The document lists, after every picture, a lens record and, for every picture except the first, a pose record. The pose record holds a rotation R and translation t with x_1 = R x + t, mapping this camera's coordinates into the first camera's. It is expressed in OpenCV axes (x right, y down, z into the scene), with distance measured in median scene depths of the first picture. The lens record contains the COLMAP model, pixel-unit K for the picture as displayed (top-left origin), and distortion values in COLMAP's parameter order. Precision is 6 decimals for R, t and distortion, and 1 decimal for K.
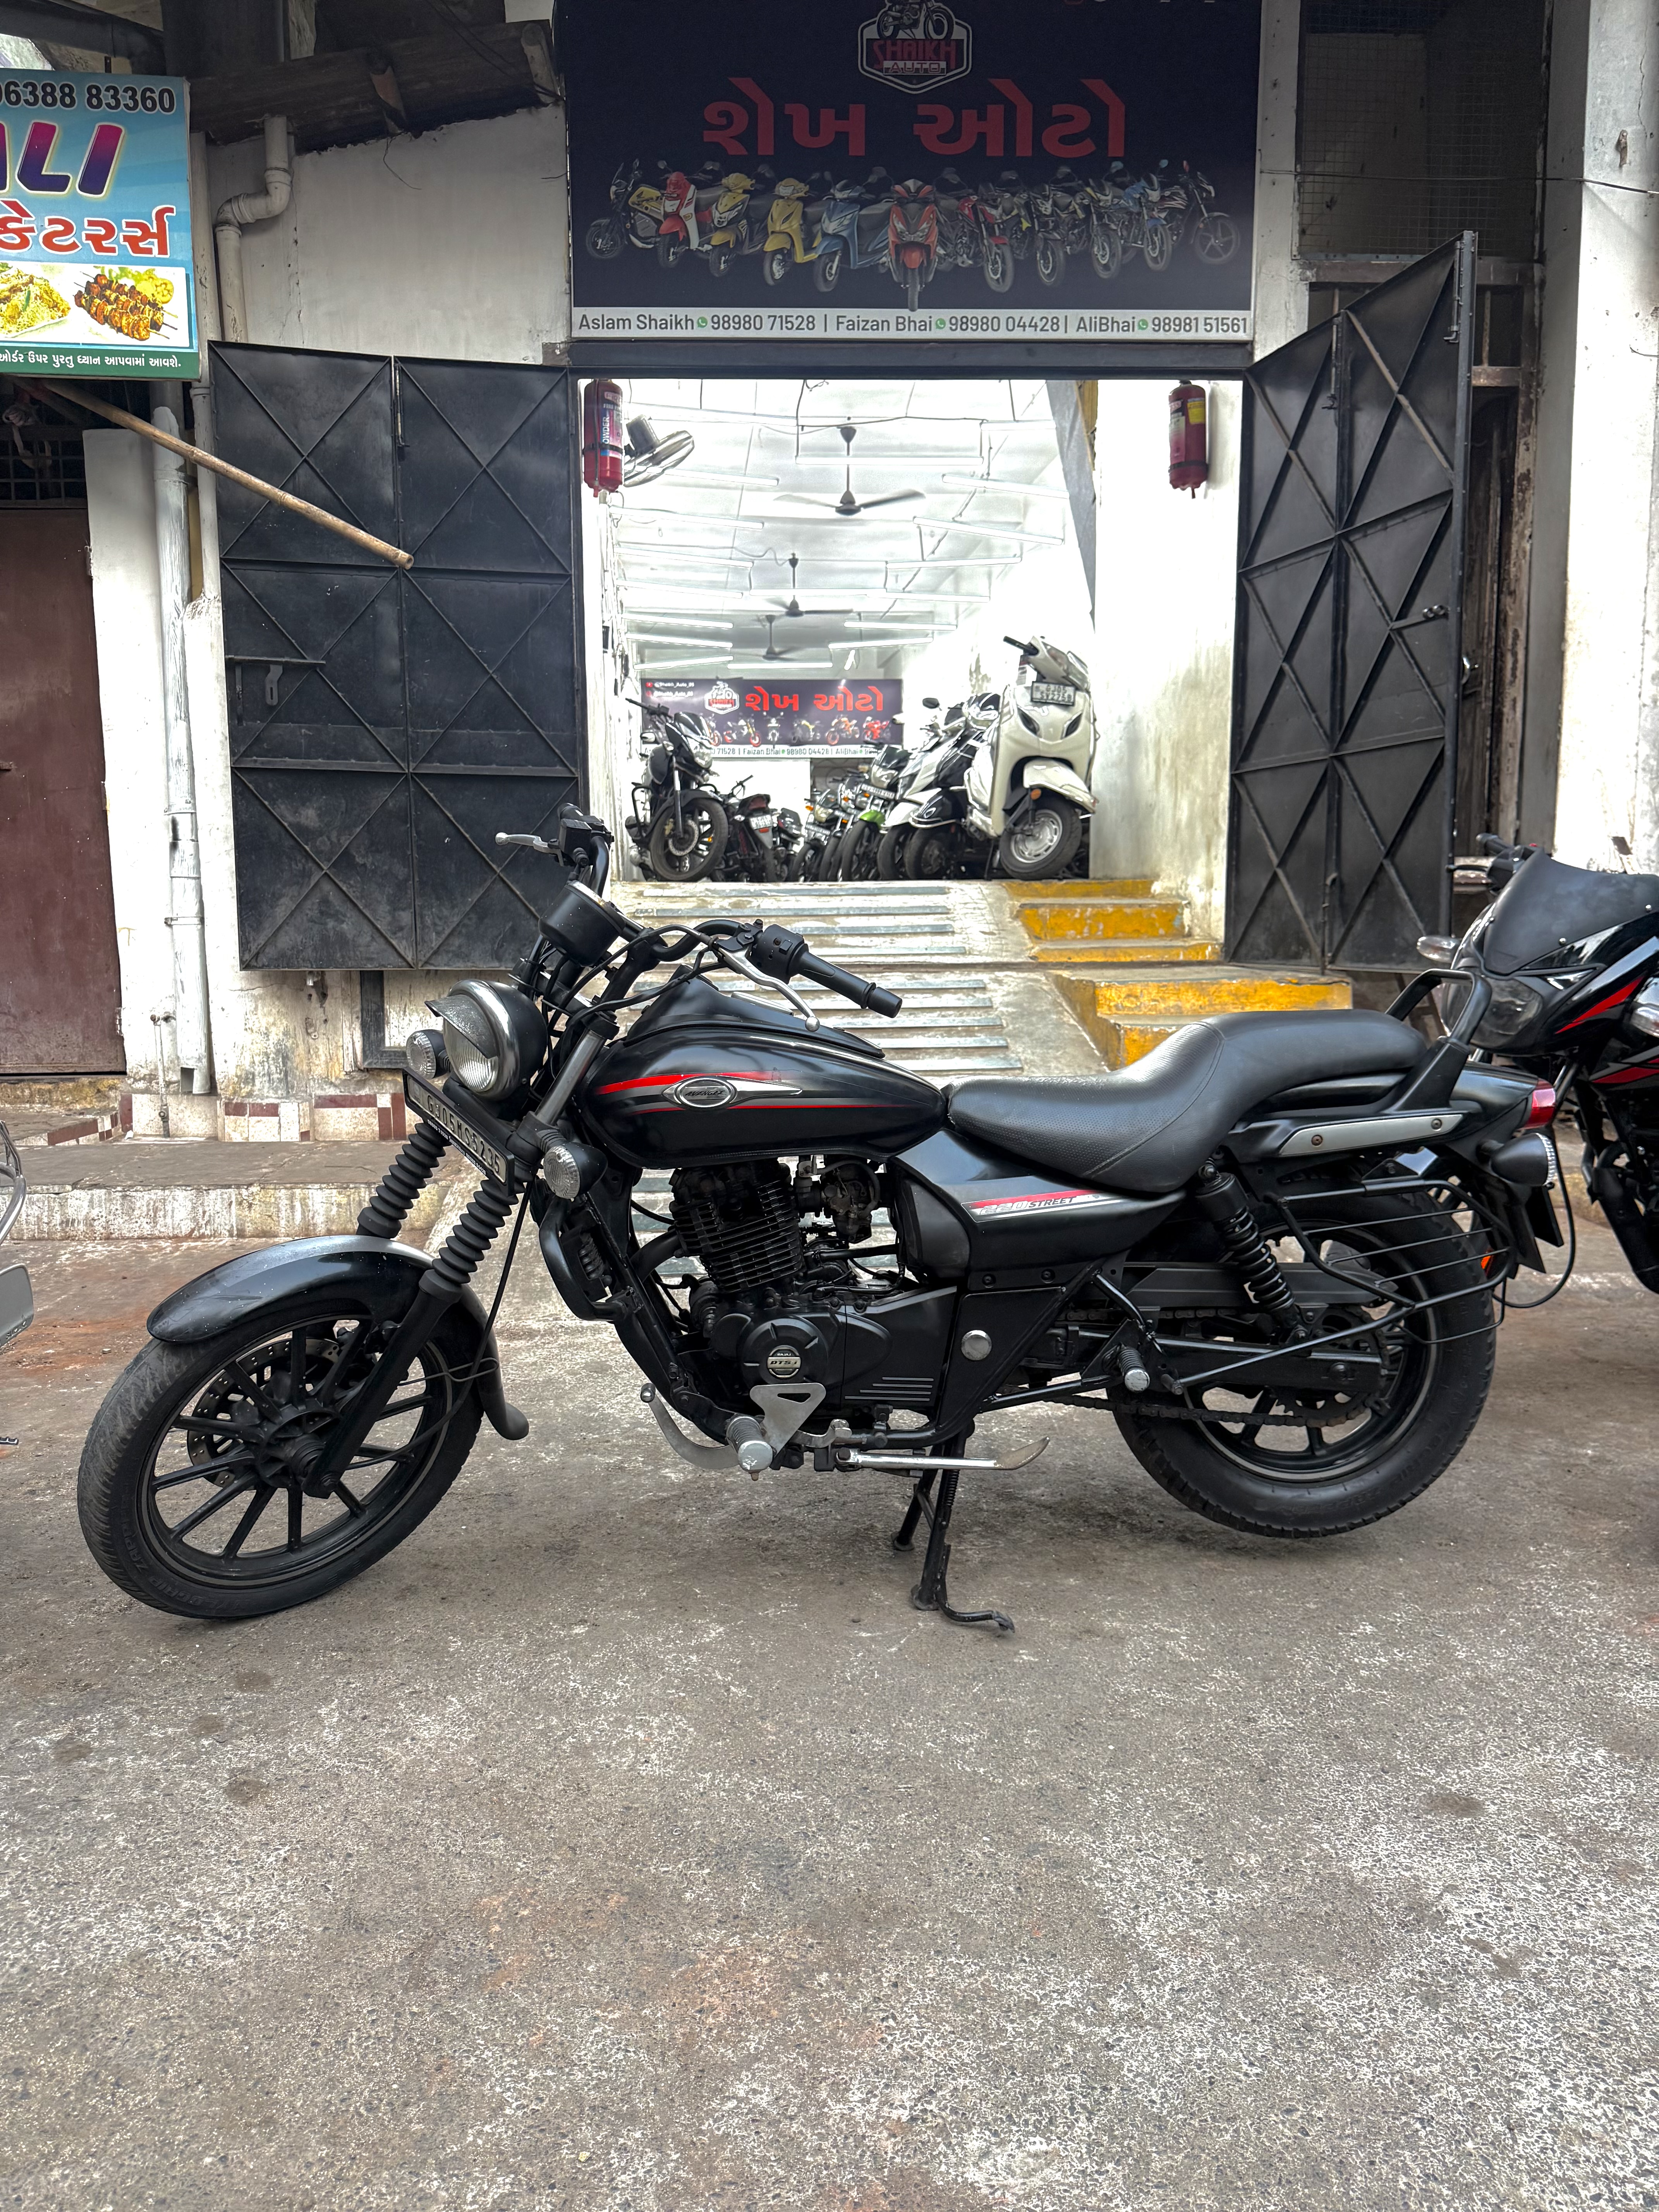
lens RADIAL K [[1544.1, 0, 822.2], [0, 1544.1, 1113.8], [0, 0, 1]] dist [0.034546, -0.041731]
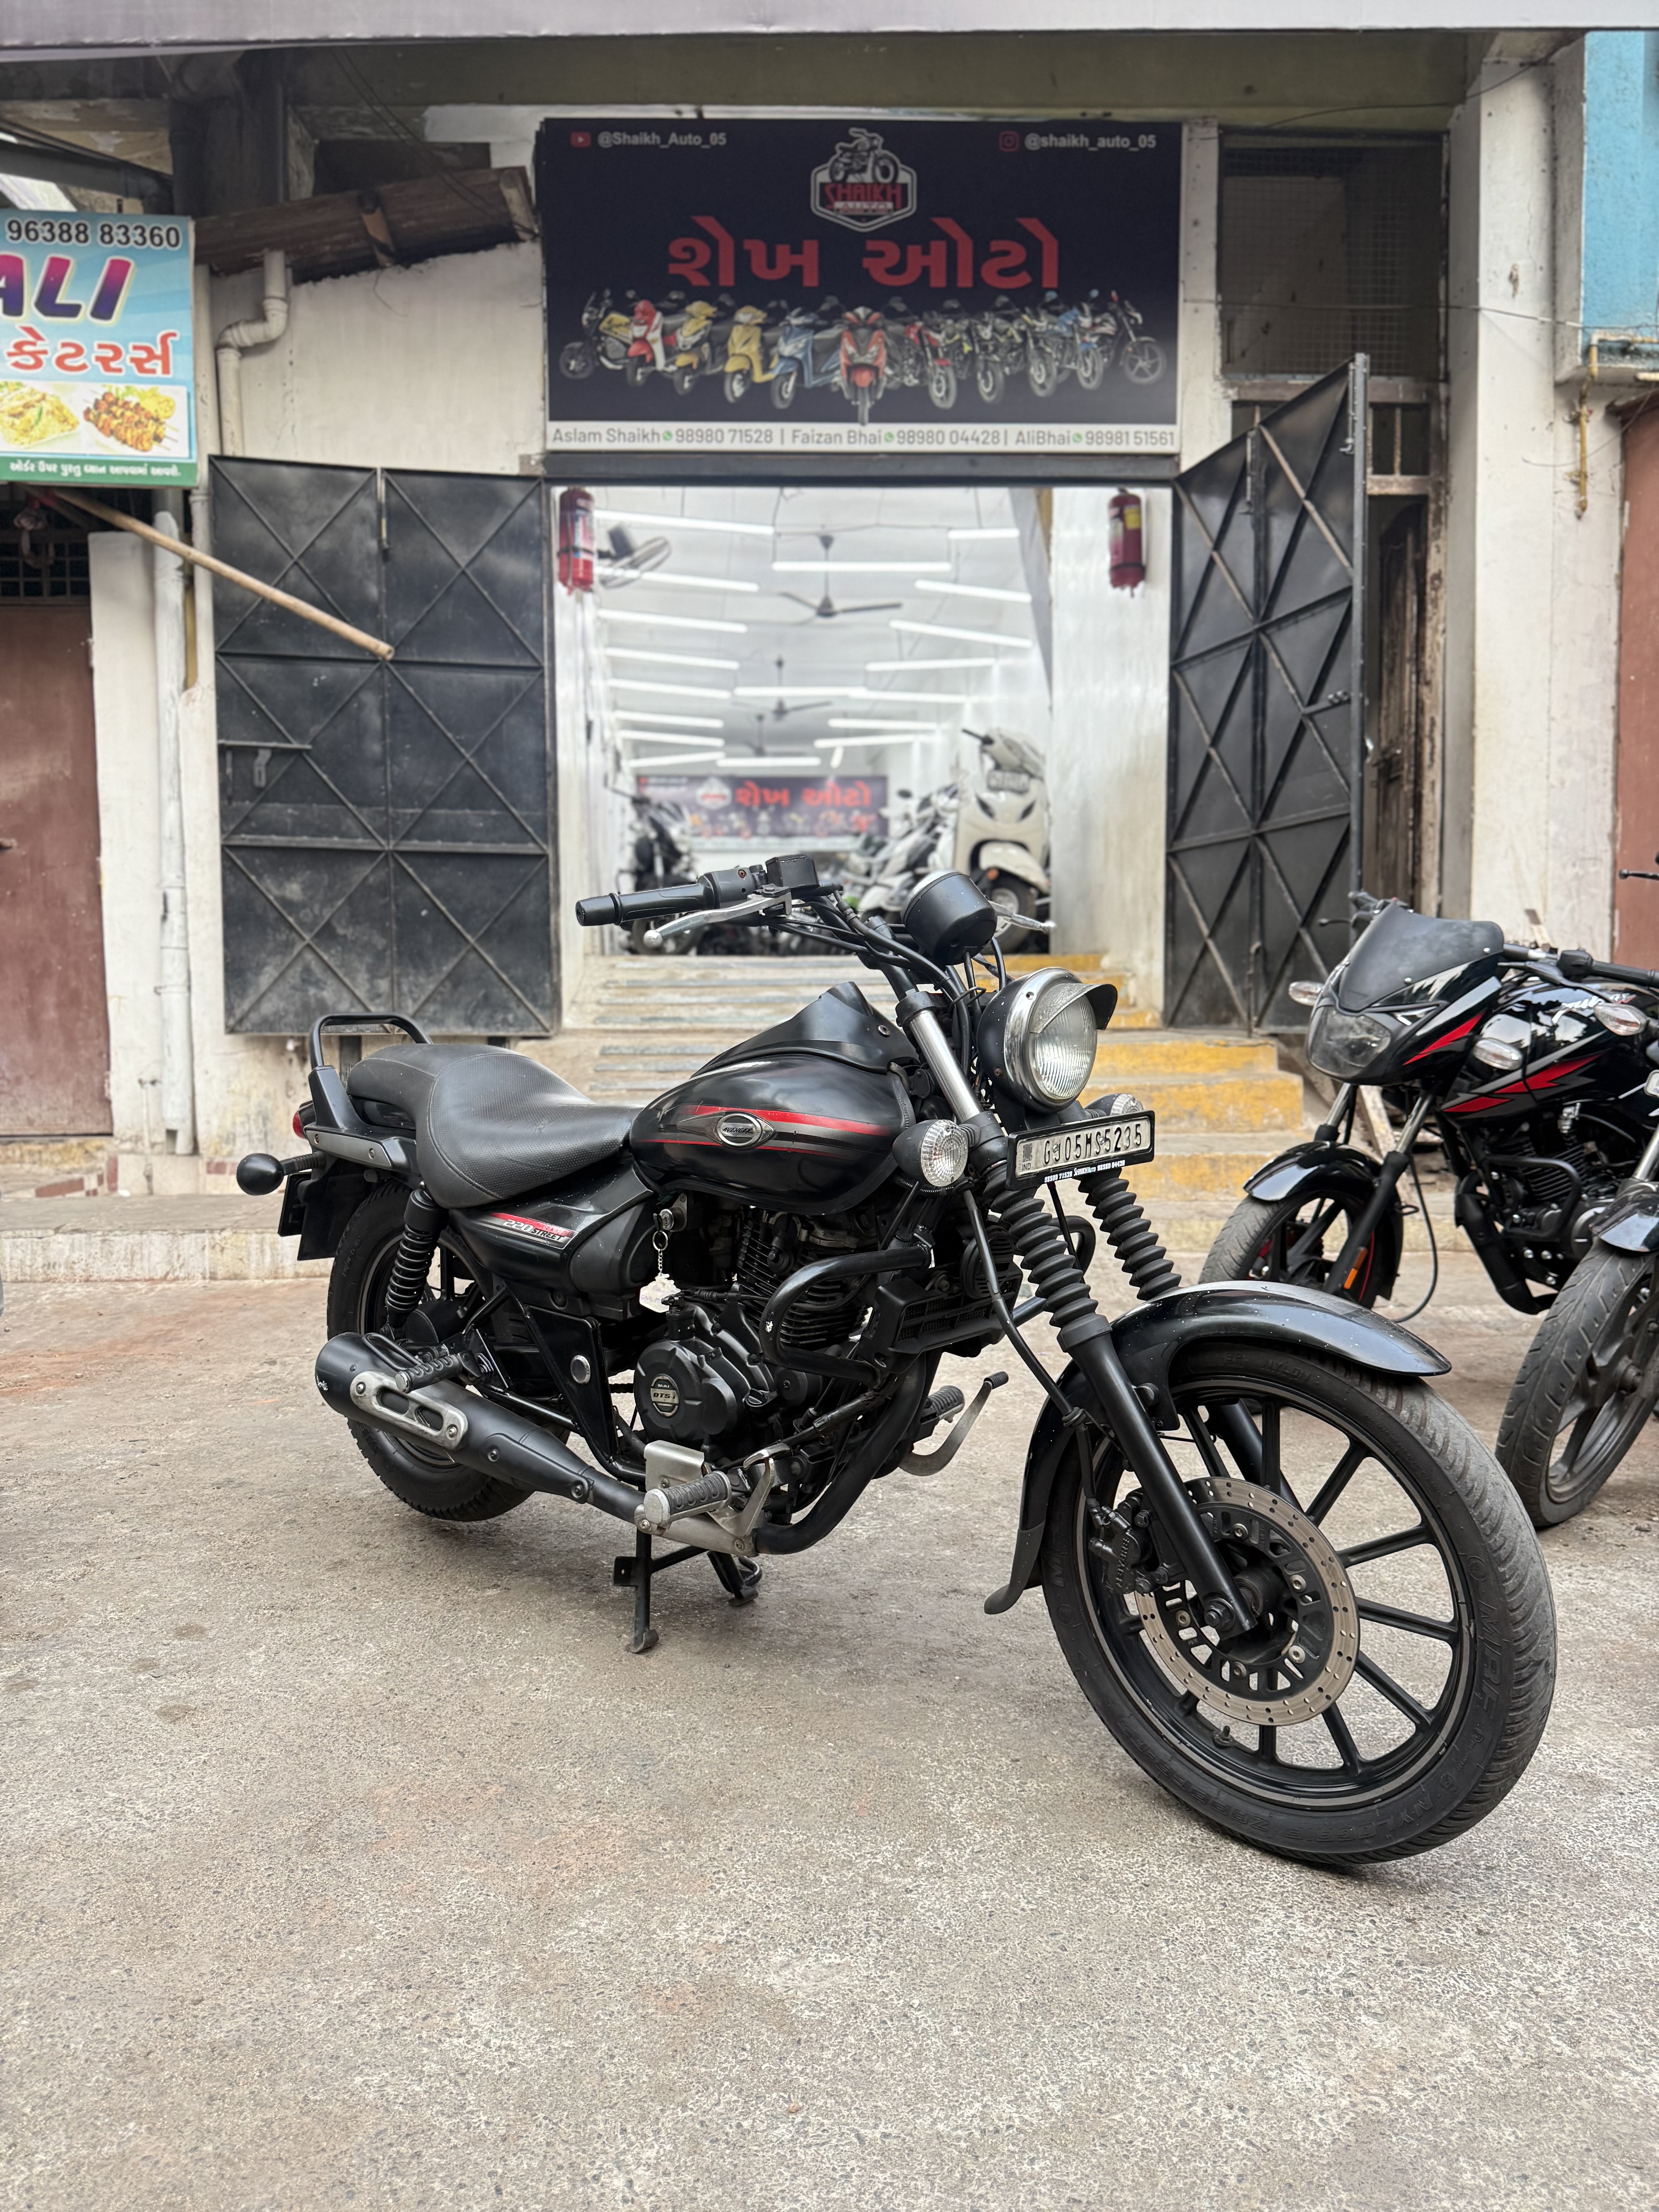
lens RADIAL K [[1540.2, 0, 823.9], [0, 1540.2, 1116.0], [0, 0, 1]] dist [0.040171, -0.059567]
pose [[1.000000, 0.000090, 0.000837, 0.030501], [-0.000041, 0.998260, -0.058963, 0.024427], [-0.000841, 0.058963, 0.998260, -0.043768]]
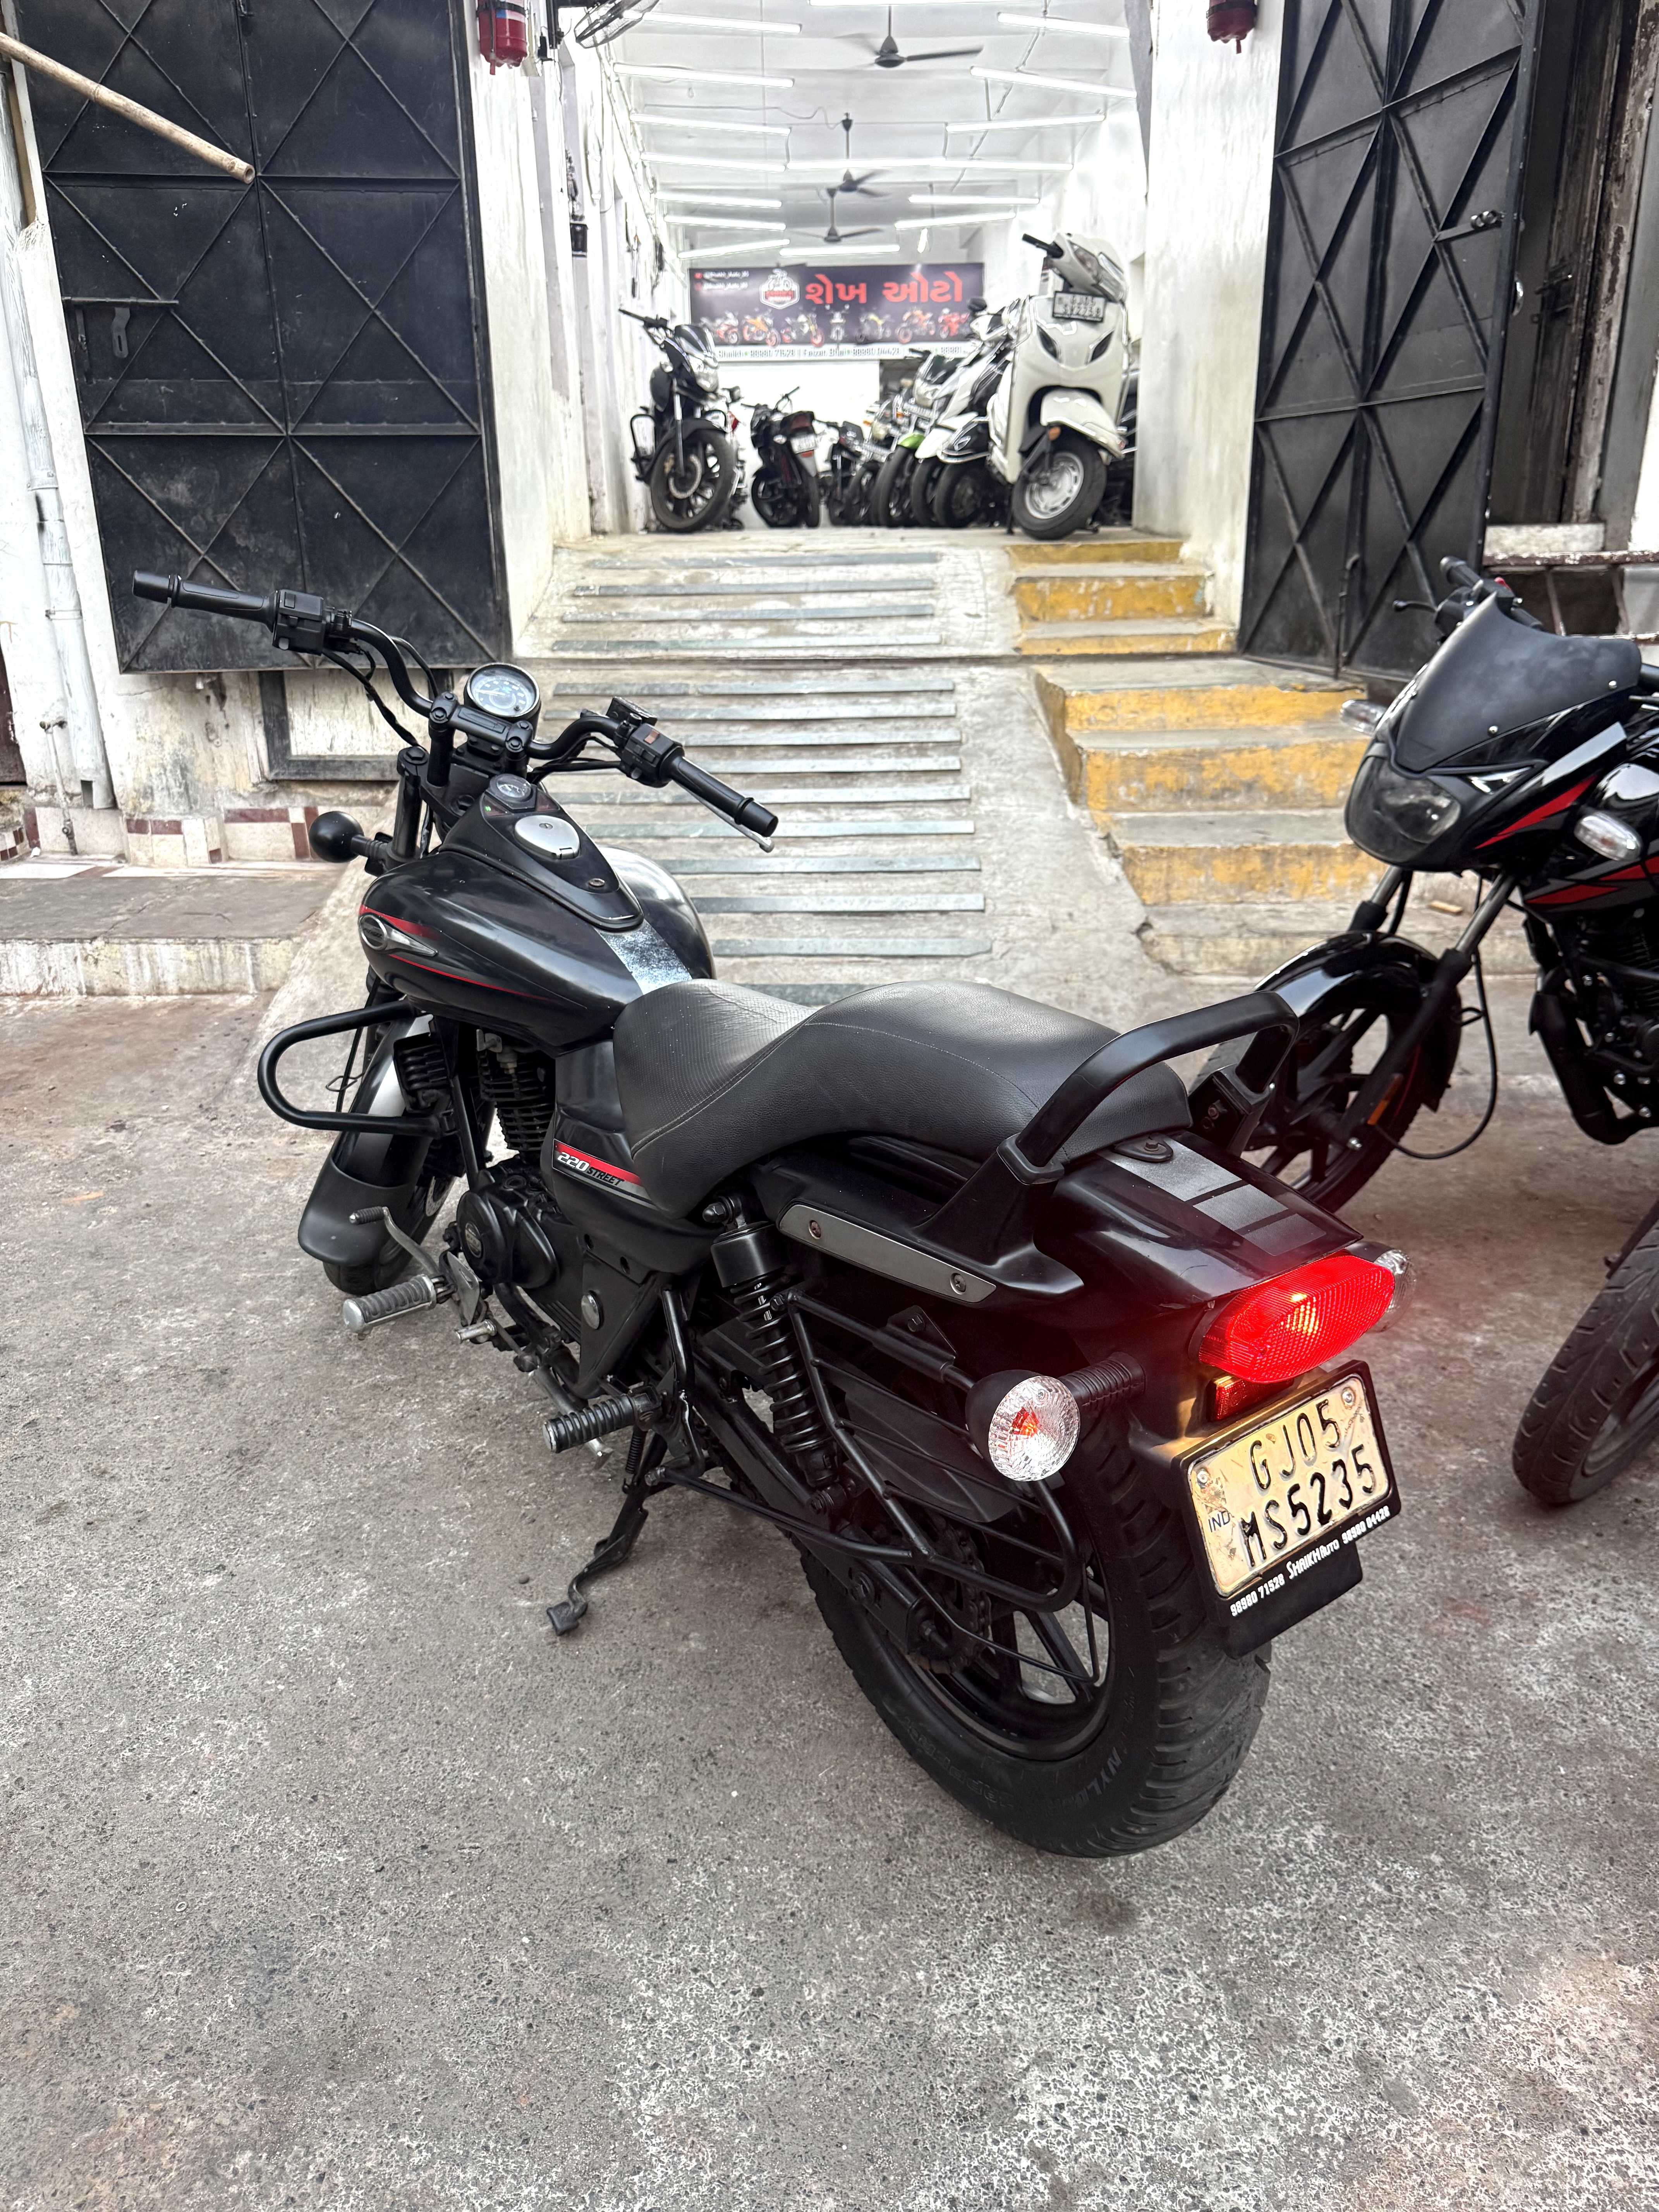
lens RADIAL K [[1557.6, 0, 820.2], [0, 1557.6, 1105.4], [0, 0, 1]] dist [0.021971, -0.033027]
pose [[0.997669, 0.014849, -0.066605, 0.096753], [0.000466, 0.974531, 0.224253, -0.051541], [0.068239, -0.223761, 0.972252, 0.087284]]
